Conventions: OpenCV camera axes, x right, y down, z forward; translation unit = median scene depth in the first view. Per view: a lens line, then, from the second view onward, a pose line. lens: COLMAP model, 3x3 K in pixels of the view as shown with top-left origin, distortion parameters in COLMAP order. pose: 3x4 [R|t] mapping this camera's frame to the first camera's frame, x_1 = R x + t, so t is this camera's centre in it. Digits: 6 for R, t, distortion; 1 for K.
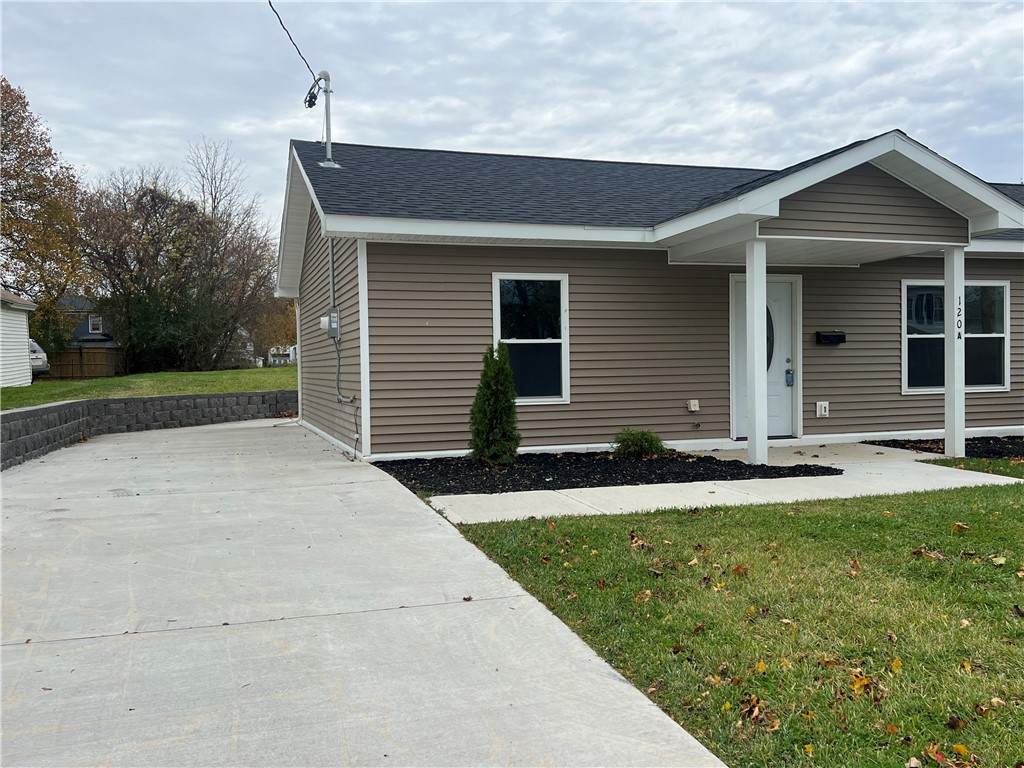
lens RADIAL K [[923.1, 0, 508.1], [0, 923.1, 380.0], [0, 0, 1]] dist [0.030245, -0.011873]
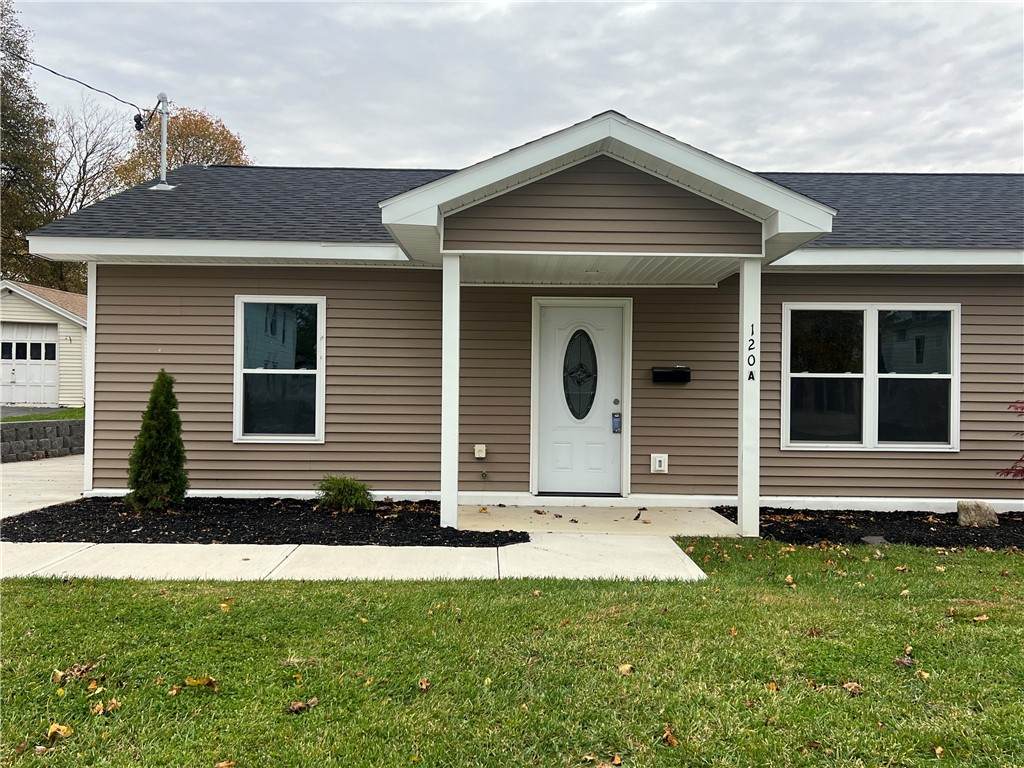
lens RADIAL K [[923.1, 0, 515.5], [0, 923.1, 378.6], [0, 0, 1]] dist [0.030245, -0.011873]
pose [[0.946691, 0.022632, -0.321348, 0.461584], [-0.031953, 0.999207, -0.023761, -0.018294], [0.320555, 0.032763, 0.946663, 0.190266]]
